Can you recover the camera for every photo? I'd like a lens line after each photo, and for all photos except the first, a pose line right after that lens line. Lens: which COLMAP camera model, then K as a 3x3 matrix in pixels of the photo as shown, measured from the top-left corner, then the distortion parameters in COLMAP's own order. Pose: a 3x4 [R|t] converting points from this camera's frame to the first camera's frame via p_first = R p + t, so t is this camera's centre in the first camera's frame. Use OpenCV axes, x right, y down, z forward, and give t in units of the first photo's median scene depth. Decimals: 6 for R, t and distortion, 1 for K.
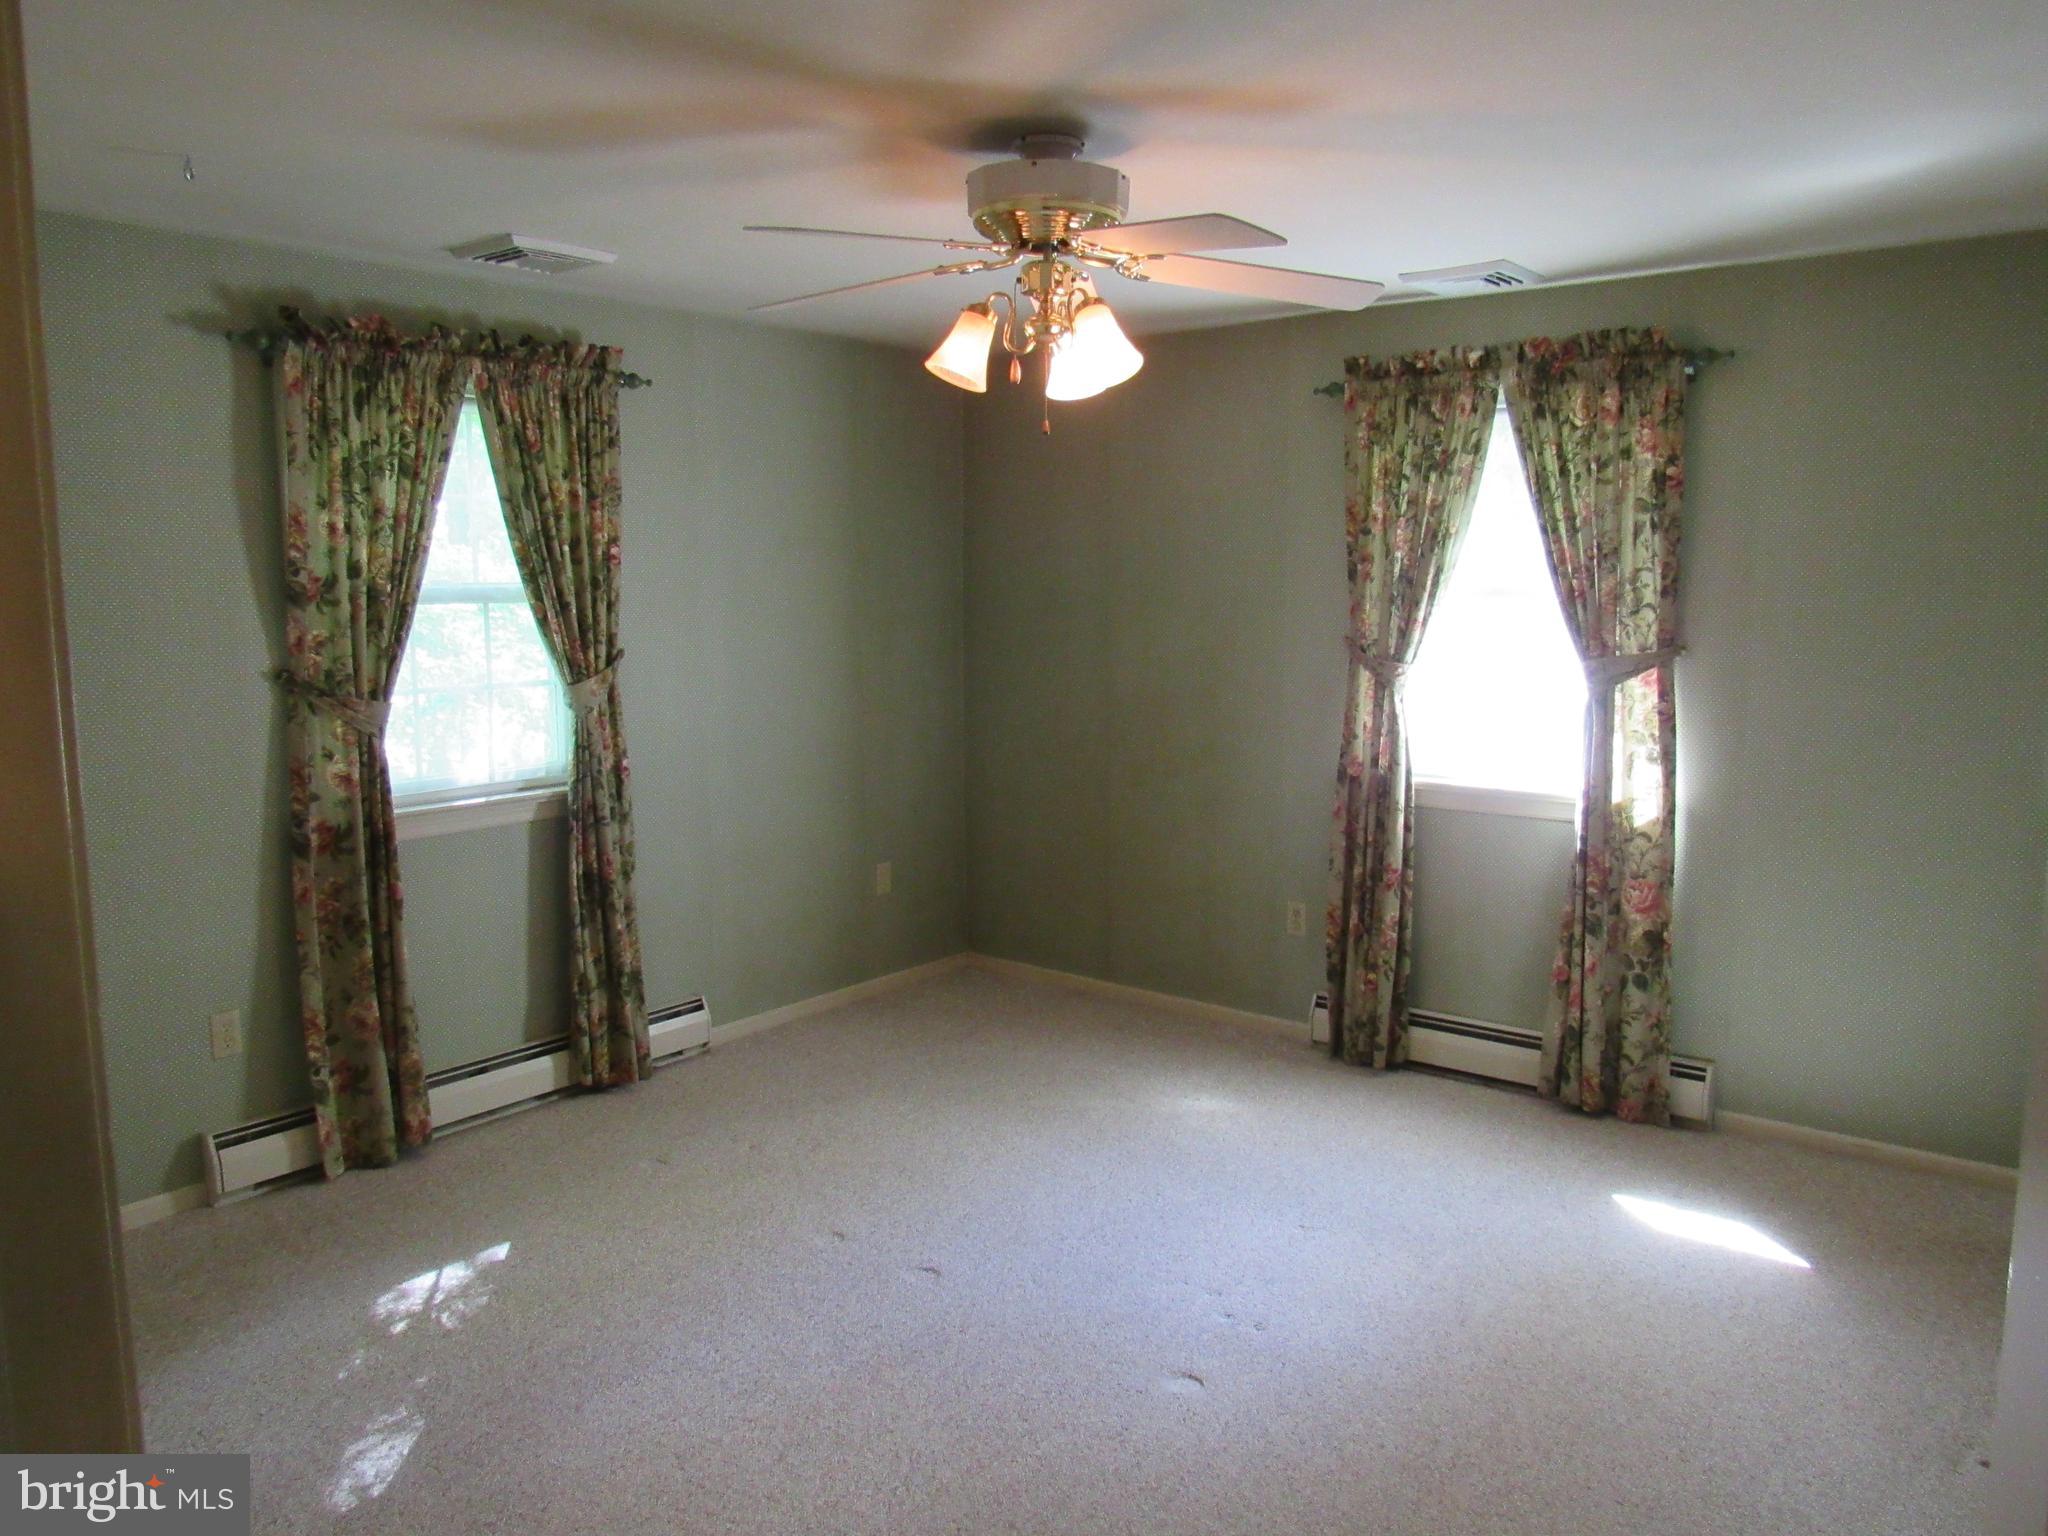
lens RADIAL K [[1459.3, 0, 1025.1], [0, 1459.3, 779.0], [0, 0, 1]] dist [-0.033083, 0.010596]
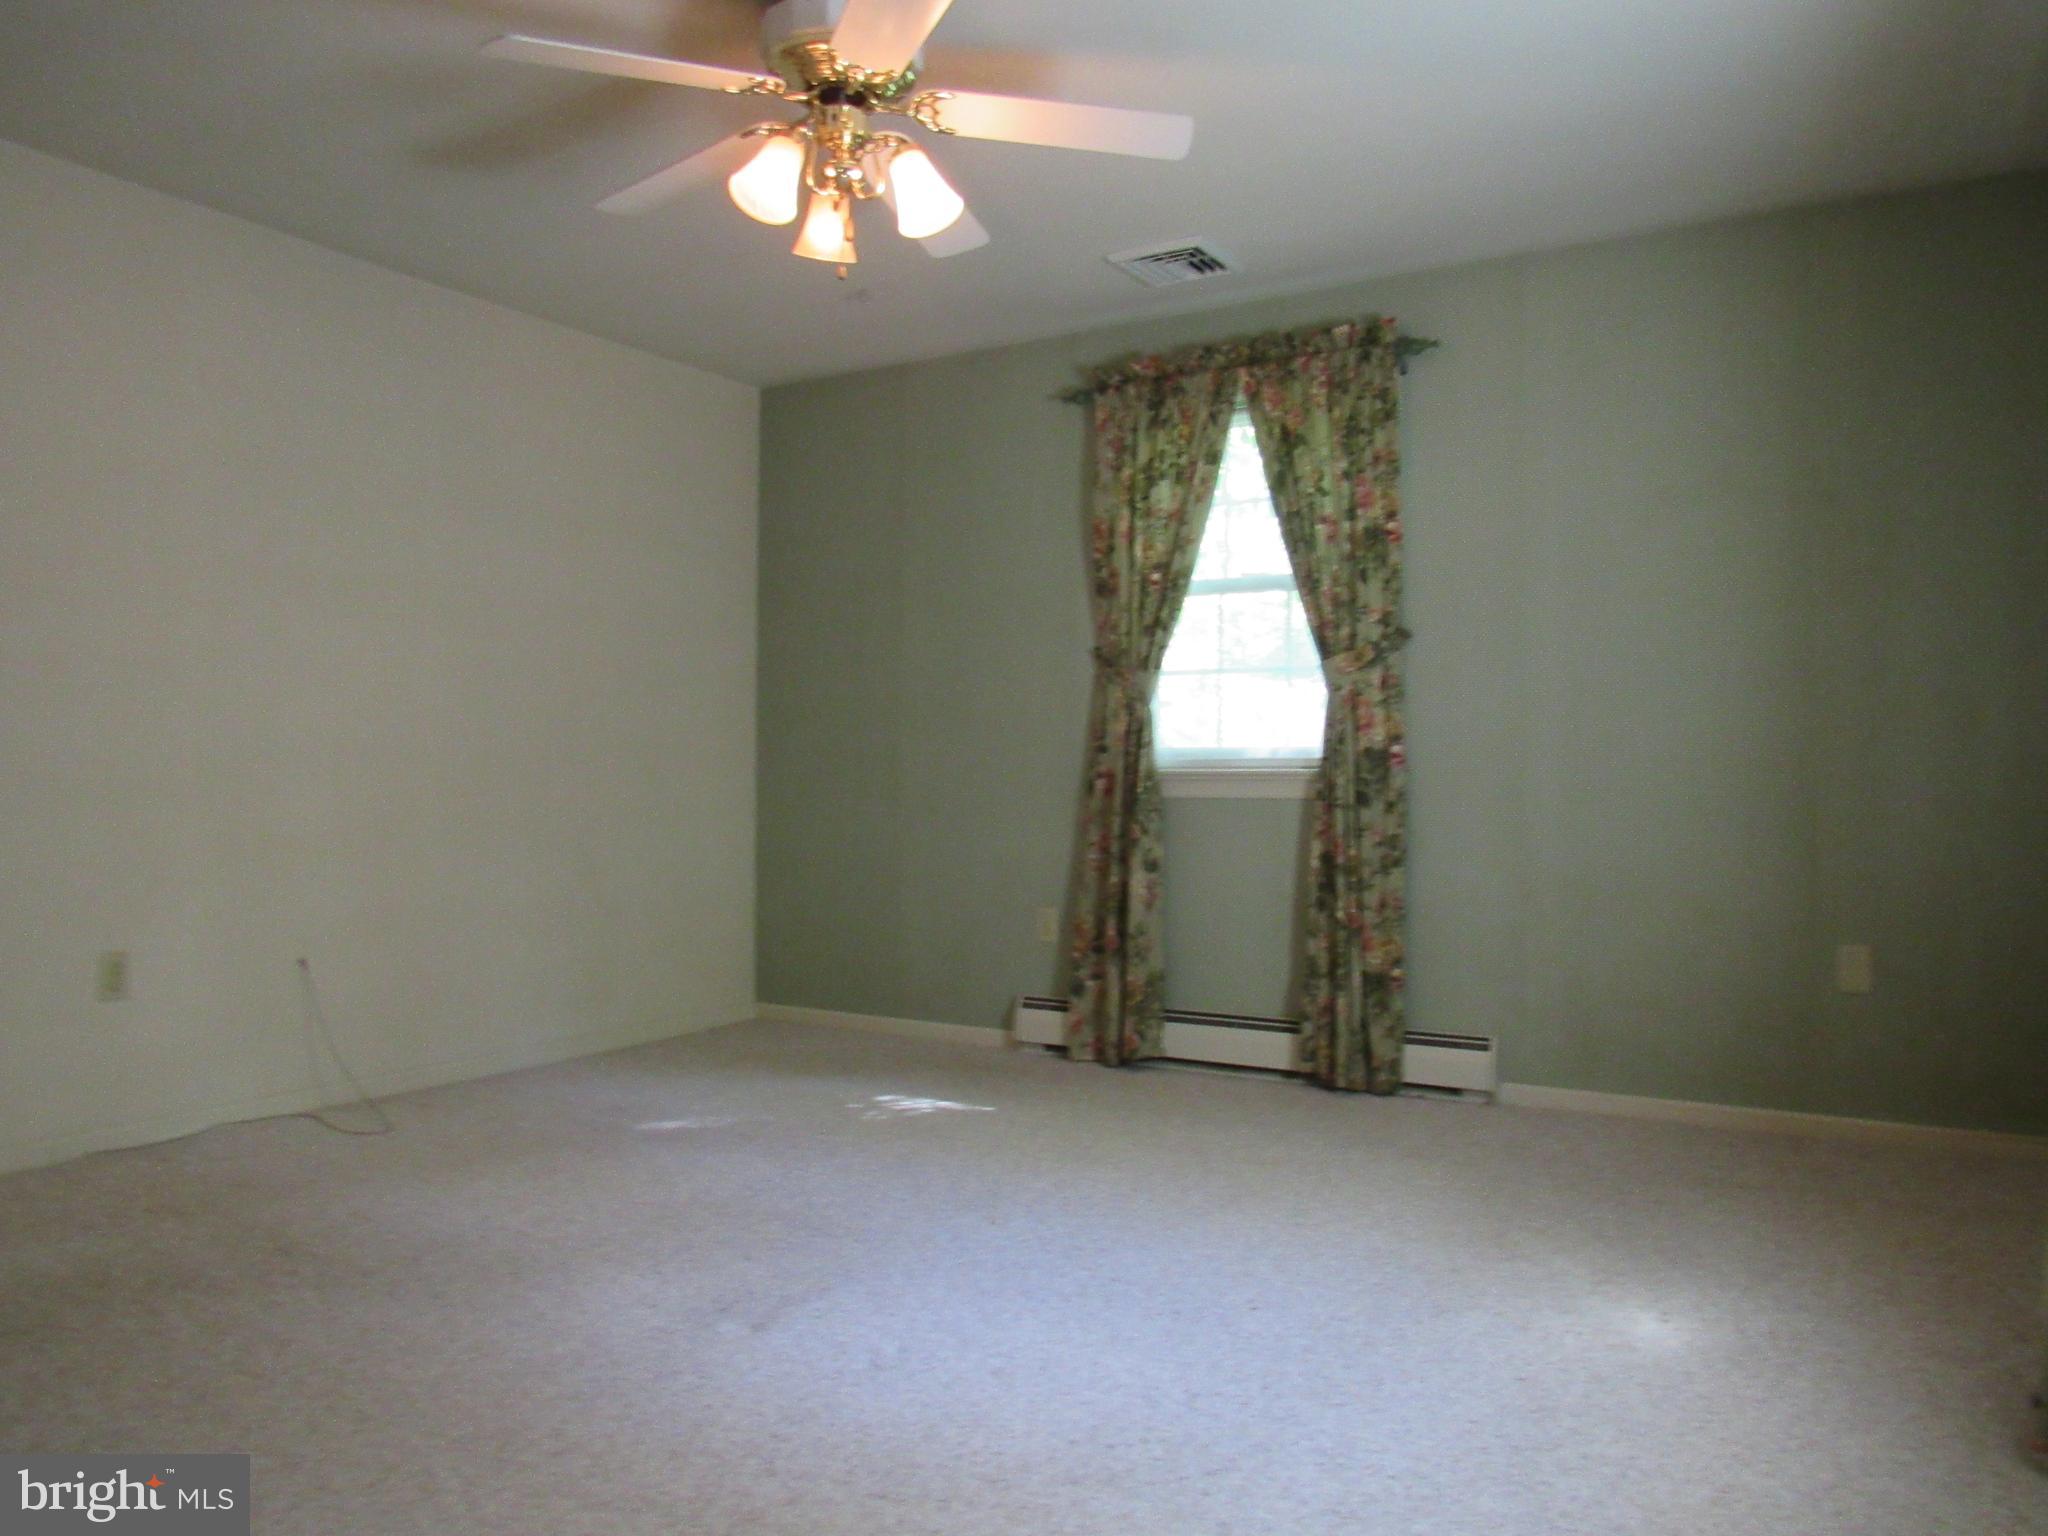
lens RADIAL K [[1459.3, 0, 1028.9], [0, 1459.3, 753.1], [0, 0, 1]] dist [-0.033083, 0.010596]
pose [[0.136679, -0.014718, -0.990506, 0.714084], [-0.143408, 0.989063, -0.034485, 0.067006], [0.980180, 0.146760, 0.133073, 0.739515]]
